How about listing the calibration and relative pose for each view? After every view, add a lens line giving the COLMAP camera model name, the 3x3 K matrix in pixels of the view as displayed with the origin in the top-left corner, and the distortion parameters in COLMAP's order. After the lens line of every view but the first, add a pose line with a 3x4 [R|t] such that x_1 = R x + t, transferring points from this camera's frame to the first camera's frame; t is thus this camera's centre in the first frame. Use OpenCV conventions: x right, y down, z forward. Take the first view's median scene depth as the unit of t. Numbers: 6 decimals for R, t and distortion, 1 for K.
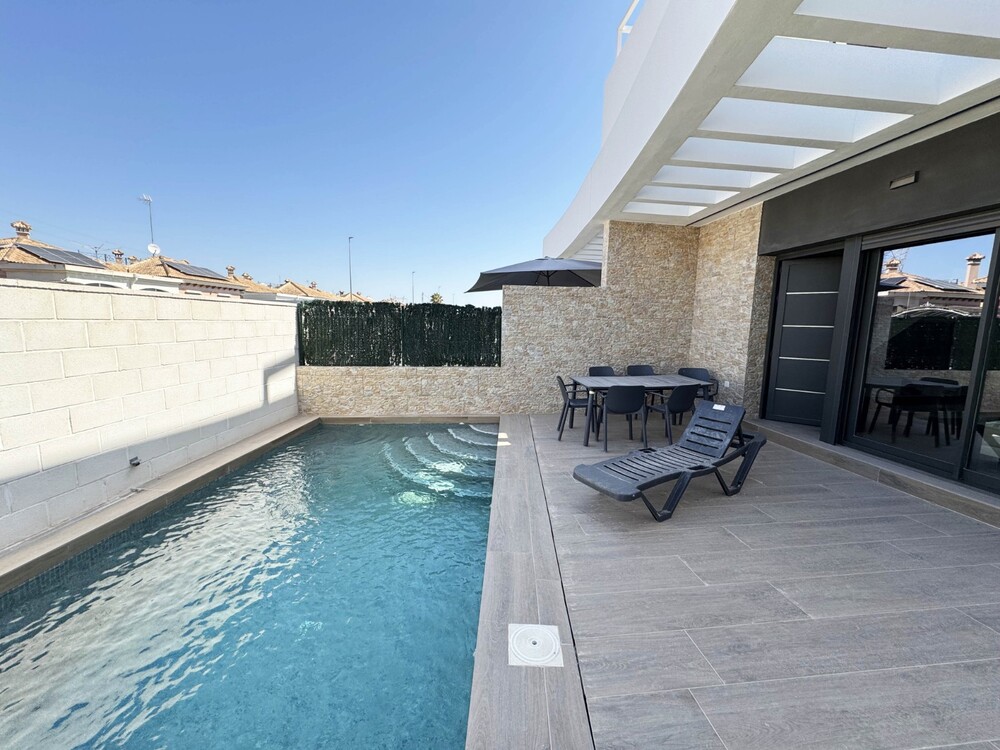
lens RADIAL K [[399.1, 0, 498.9], [0, 399.1, 374.6], [0, 0, 1]] dist [-0.001169, 0.000366]
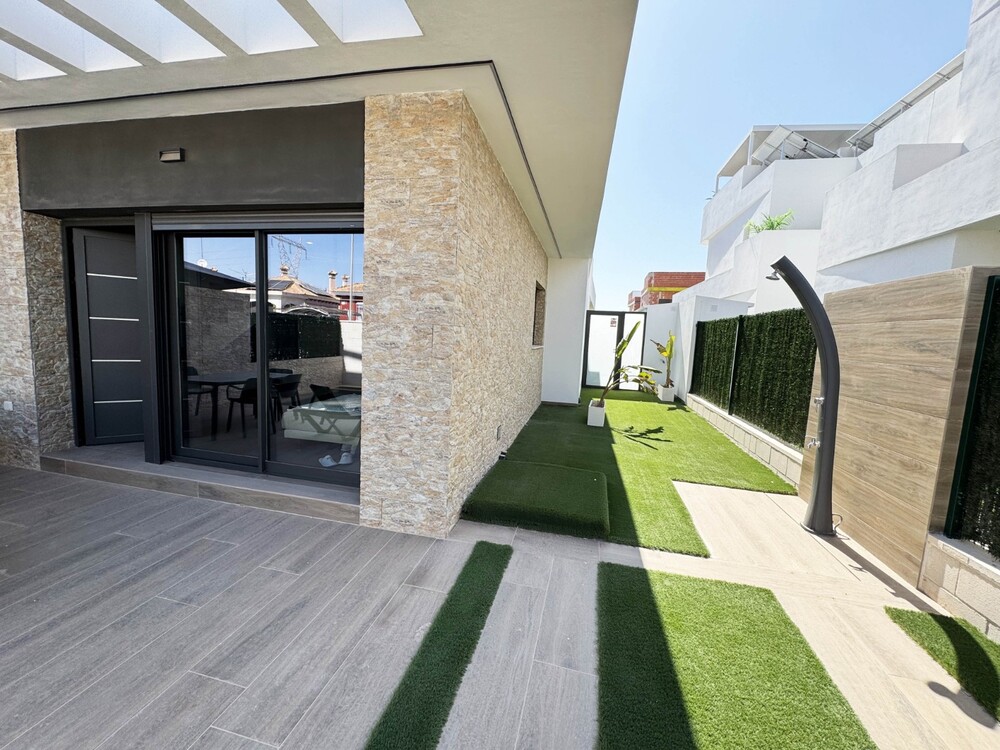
lens RADIAL K [[399.1, 0, 498.9], [0, 399.1, 374.6], [0, 0, 1]] dist [-0.001169, 0.000366]
pose [[0.331038, -0.100233, 0.938279, 0.245268], [0.081589, 0.993659, 0.077363, -0.011832], [-0.940084, 0.050943, 0.337116, 0.036897]]
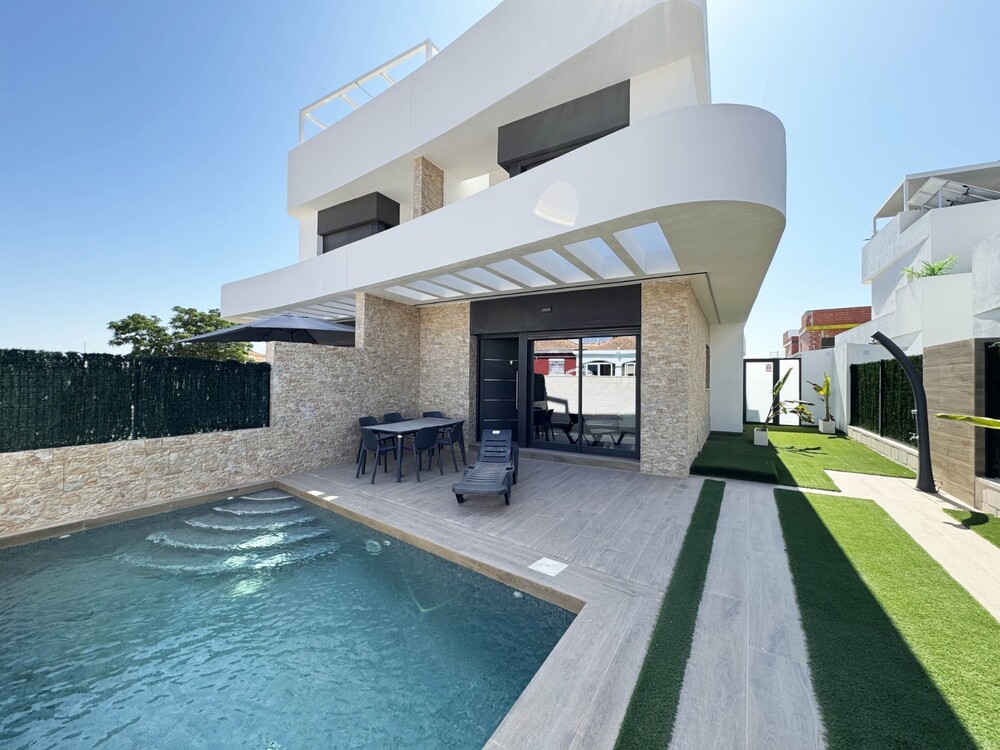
lens RADIAL K [[399.1, 0, 498.9], [0, 399.1, 374.6], [0, 0, 1]] dist [-0.001169, 0.000366]
pose [[0.606274, -0.002363, 0.795253, -0.482480], [0.104348, 0.991586, -0.076605, -0.015425], [-0.788381, 0.129426, 0.601419, 0.003643]]
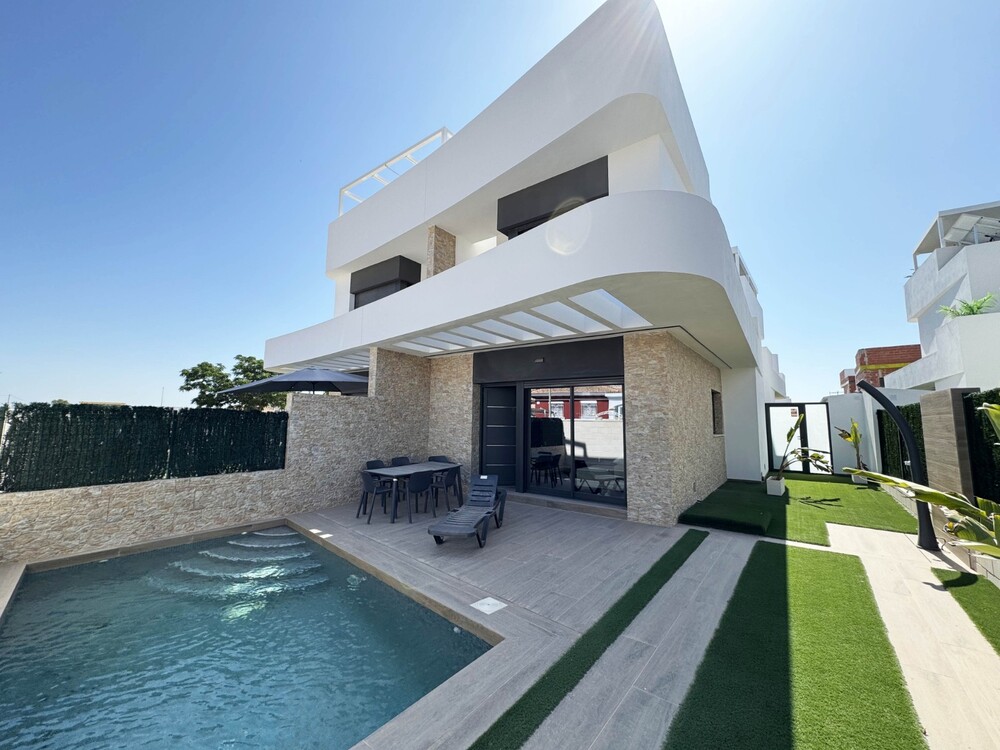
lens RADIAL K [[399.1, 0, 498.9], [0, 399.1, 374.6], [0, 0, 1]] dist [-0.001169, 0.000366]
pose [[0.687176, 0.072857, 0.722828, -0.449822], [0.095021, 0.977398, -0.188850, -0.011873], [-0.720250, 0.198457, 0.664722, -0.174873]]
